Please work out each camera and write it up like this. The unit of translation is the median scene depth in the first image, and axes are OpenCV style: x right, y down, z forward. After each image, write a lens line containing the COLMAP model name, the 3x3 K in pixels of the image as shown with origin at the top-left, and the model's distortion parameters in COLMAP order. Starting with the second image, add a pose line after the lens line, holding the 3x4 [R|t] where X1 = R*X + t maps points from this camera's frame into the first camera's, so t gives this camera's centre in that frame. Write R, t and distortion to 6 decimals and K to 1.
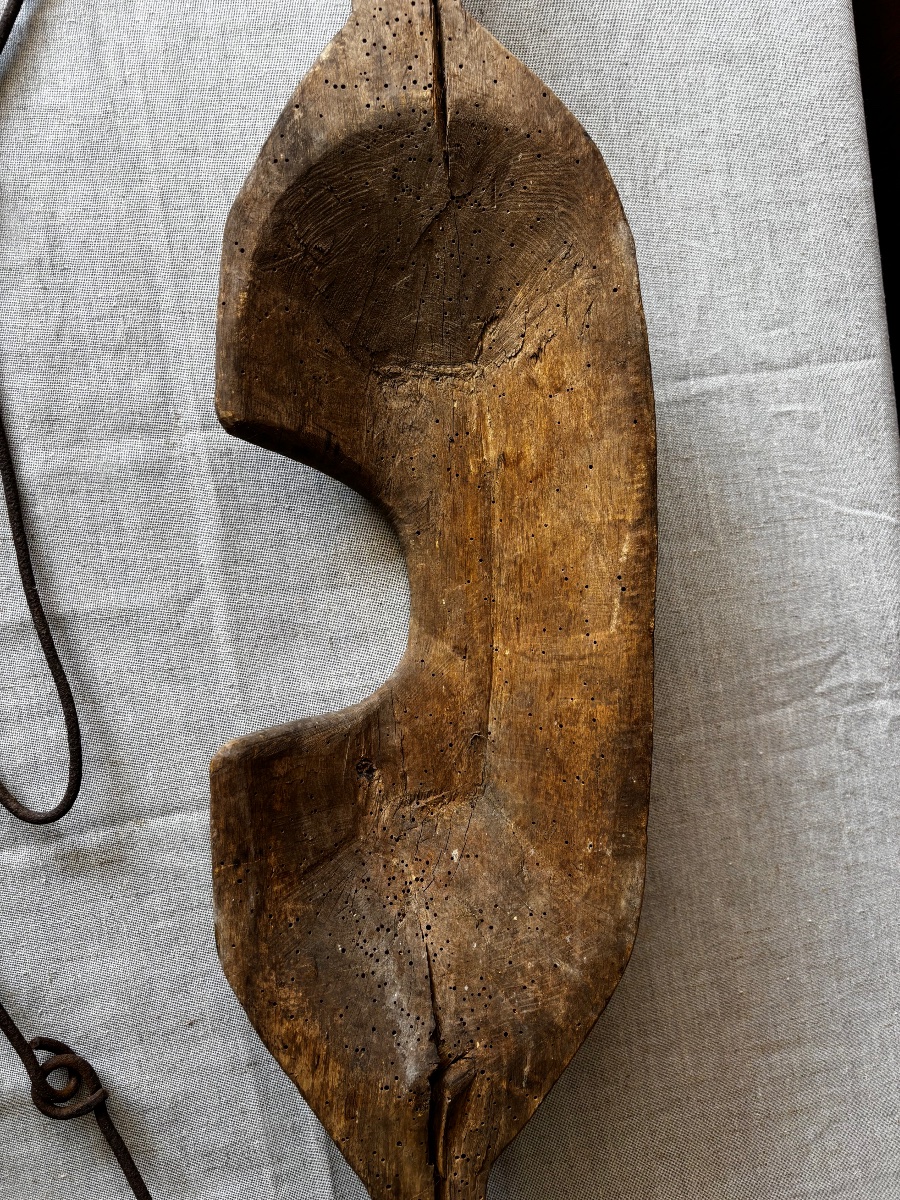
lens RADIAL K [[896.8, 0, 455.6], [0, 896.8, 618.0], [0, 0, 1]] dist [0.007143, -0.027198]
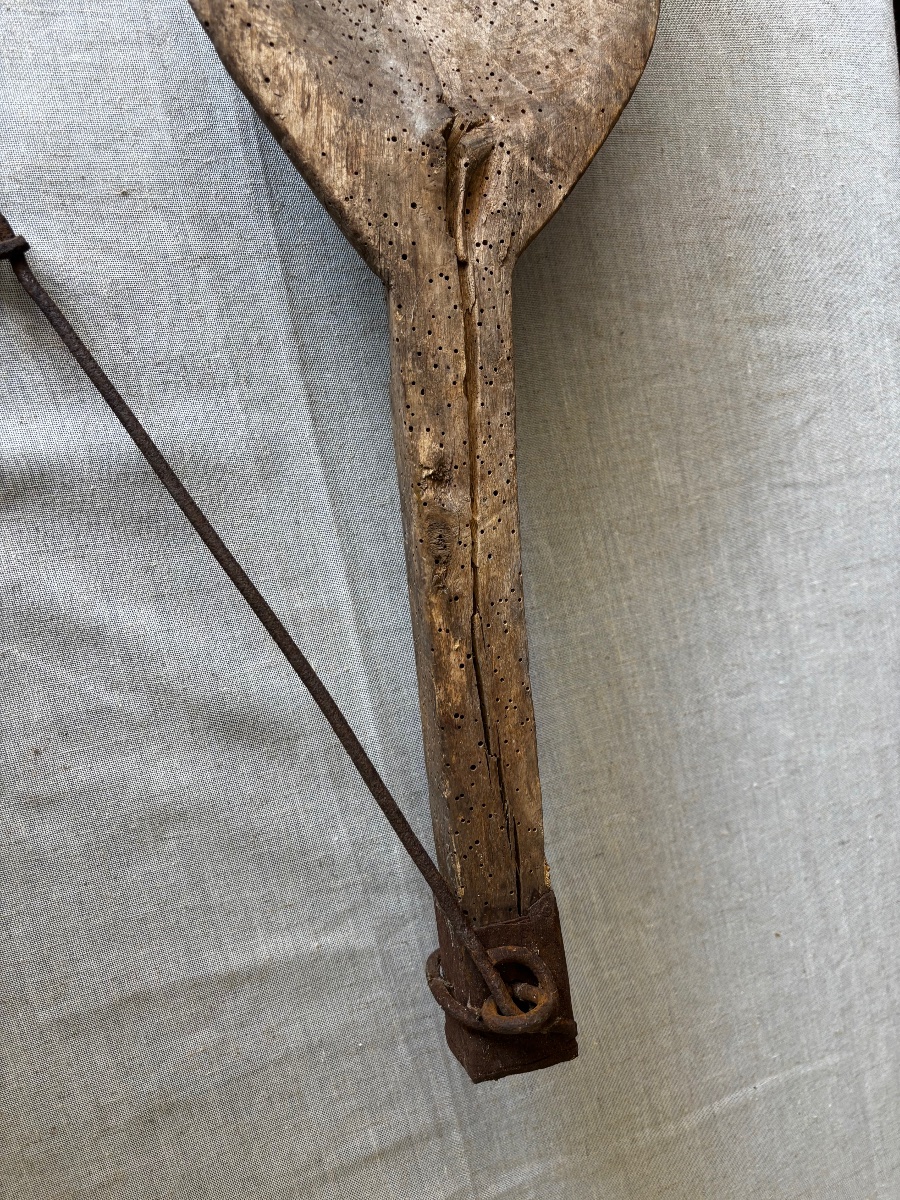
lens RADIAL K [[896.8, 0, 447.6], [0, 896.8, 637.3], [0, 0, 1]] dist [0.007143, -0.027198]
pose [[0.982096, -0.076962, 0.171941, -0.184998], [0.056946, 0.991325, 0.118460, 0.793596], [-0.179566, -0.106547, 0.977959, 0.117433]]
